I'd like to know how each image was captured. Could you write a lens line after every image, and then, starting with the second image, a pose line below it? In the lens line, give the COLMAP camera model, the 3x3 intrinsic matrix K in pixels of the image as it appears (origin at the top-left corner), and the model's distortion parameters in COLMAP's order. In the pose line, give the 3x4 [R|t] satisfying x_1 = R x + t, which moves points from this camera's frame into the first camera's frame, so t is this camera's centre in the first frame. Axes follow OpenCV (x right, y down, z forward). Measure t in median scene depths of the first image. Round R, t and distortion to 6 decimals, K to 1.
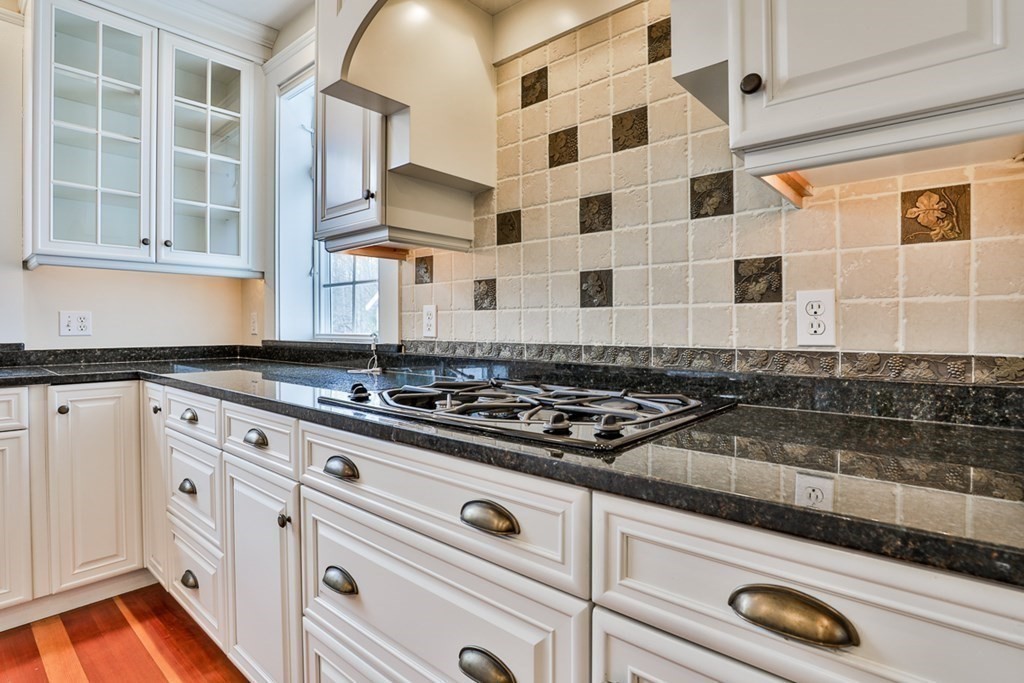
lens RADIAL K [[518.2, 0, 505.4], [0, 518.2, 331.6], [0, 0, 1]] dist [-0.035071, 0.010310]
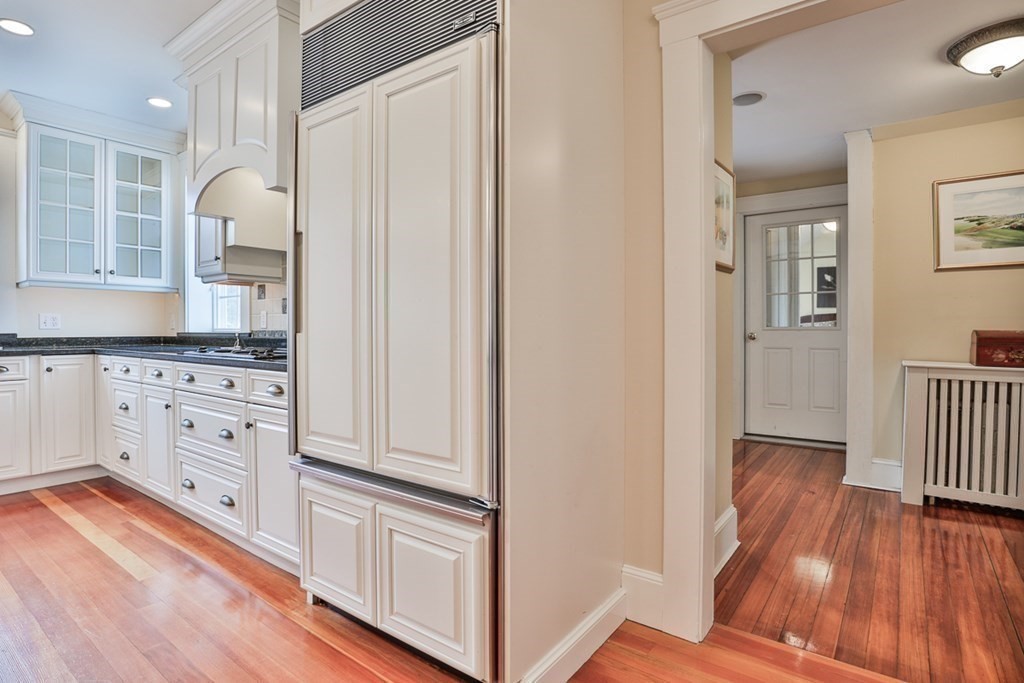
lens RADIAL K [[518.2, 0, 528.0], [0, 518.2, 332.6], [0, 0, 1]] dist [-0.035071, 0.010310]
pose [[0.994425, -0.001458, 0.105439, 0.607548], [0.001661, 0.999997, -0.001838, 0.030846], [-0.105436, 0.002003, 0.994424, -0.937802]]
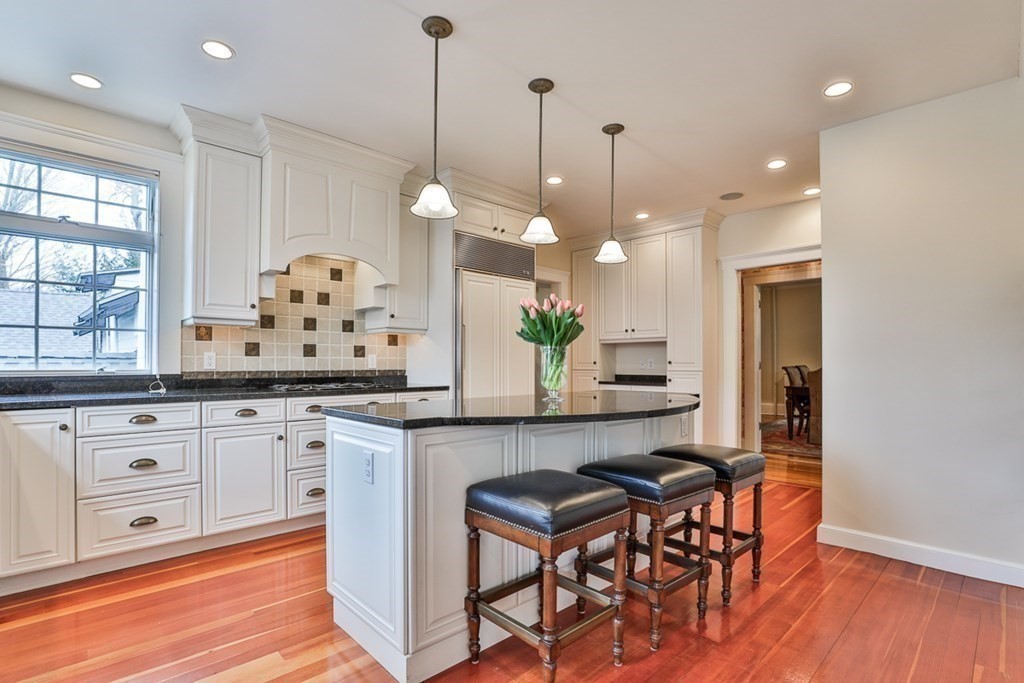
lens RADIAL K [[518.2, 0, 527.8], [0, 518.2, 359.7], [0, 0, 1]] dist [-0.035071, 0.010310]
pose [[0.045219, 0.007894, 0.998946, -1.993805], [0.012168, 0.999890, -0.008452, 0.004871], [-0.998903, 0.012537, 0.045118, -0.247155]]
